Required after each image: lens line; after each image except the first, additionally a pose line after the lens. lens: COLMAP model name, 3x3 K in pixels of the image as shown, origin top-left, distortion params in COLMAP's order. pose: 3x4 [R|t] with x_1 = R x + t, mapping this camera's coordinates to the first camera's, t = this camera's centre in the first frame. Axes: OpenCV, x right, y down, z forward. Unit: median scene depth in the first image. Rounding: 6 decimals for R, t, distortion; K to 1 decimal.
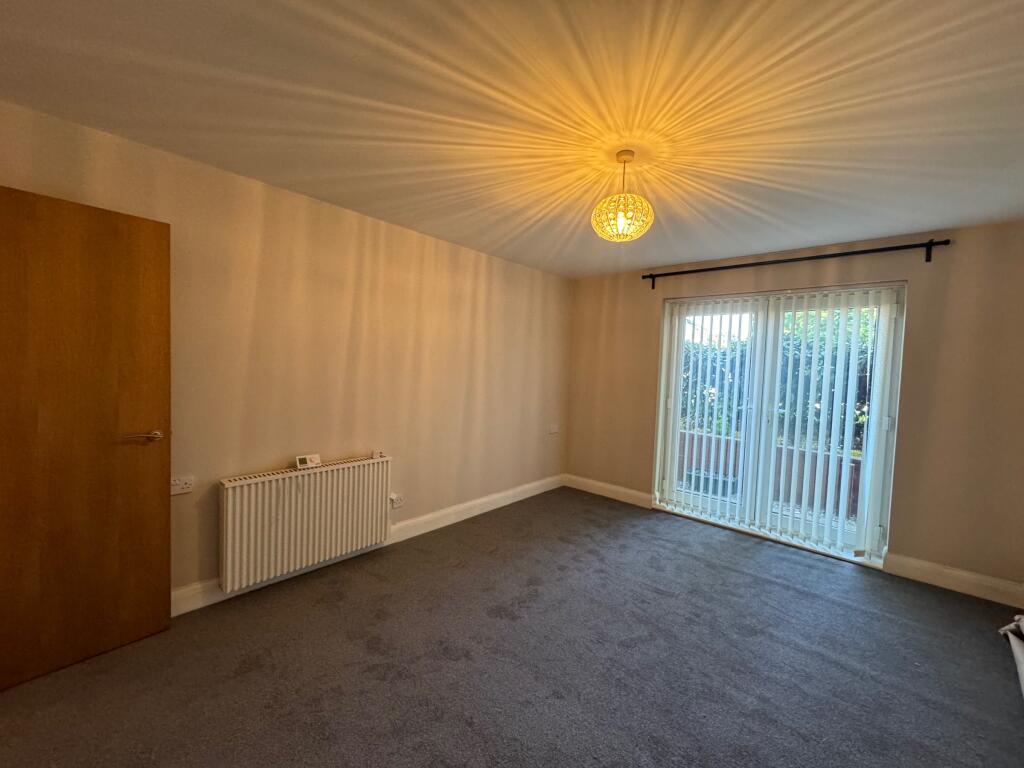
lens RADIAL K [[409.4, 0, 510.4], [0, 409.4, 381.9], [0, 0, 1]] dist [-0.001599, 0.000204]
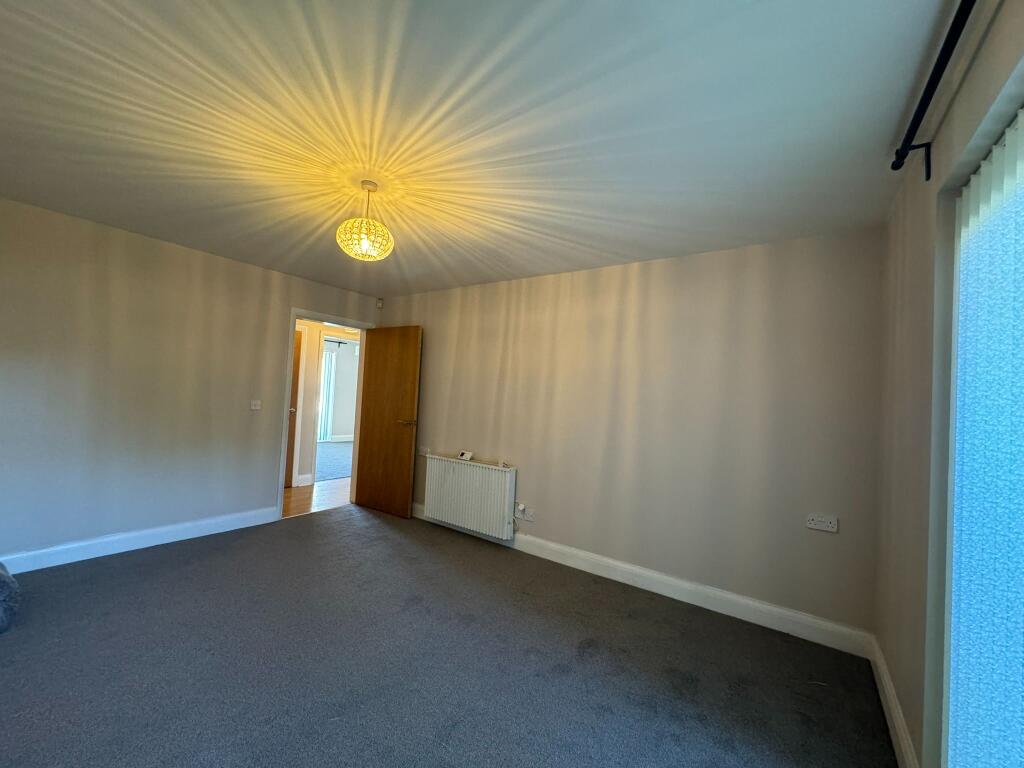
lens RADIAL K [[409.4, 0, 509.5], [0, 409.4, 384.0], [0, 0, 1]] dist [-0.001599, 0.000204]
pose [[0.118822, -0.059994, -0.991101, 0.887669], [-0.089617, 0.993451, -0.070880, 0.020618], [0.988863, 0.097242, 0.112667, 0.824600]]
